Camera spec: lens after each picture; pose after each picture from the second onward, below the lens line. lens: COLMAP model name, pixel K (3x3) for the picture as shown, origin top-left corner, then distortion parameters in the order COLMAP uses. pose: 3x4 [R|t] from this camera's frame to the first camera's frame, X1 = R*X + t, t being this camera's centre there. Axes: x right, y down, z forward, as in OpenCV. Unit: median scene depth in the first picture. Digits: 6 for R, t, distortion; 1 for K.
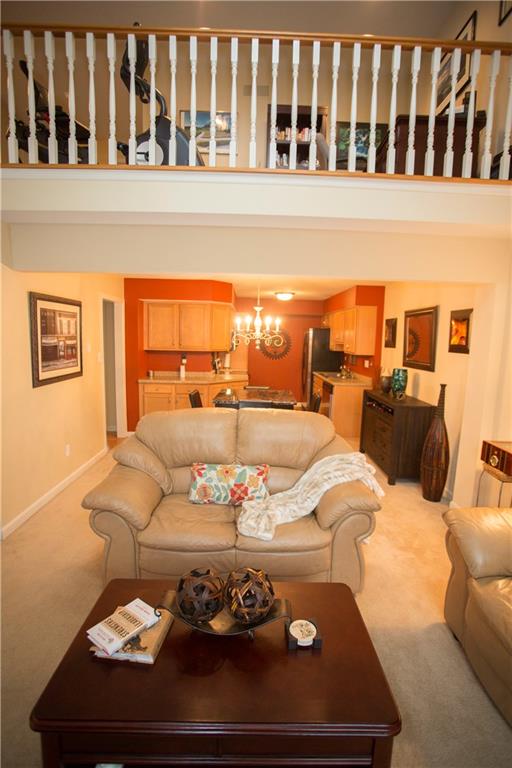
lens RADIAL K [[369.3, 0, 260.1], [0, 369.3, 386.8], [0, 0, 1]] dist [-0.067221, 0.019880]
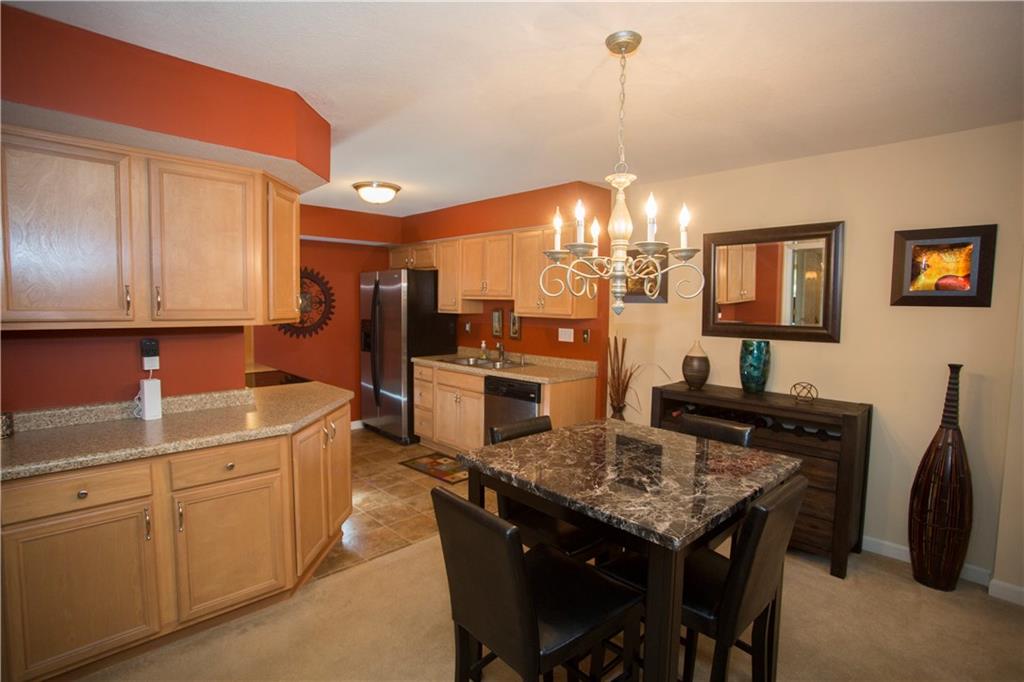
lens RADIAL K [[492.4, 0, 502.7], [0, 492.4, 337.8], [0, 0, 1]] dist [-0.067221, 0.019880]
pose [[0.739905, -0.062307, 0.669820, -0.254217], [0.096616, 0.995221, -0.014148, -0.057587], [-0.665737, 0.075184, 0.742389, 0.539250]]
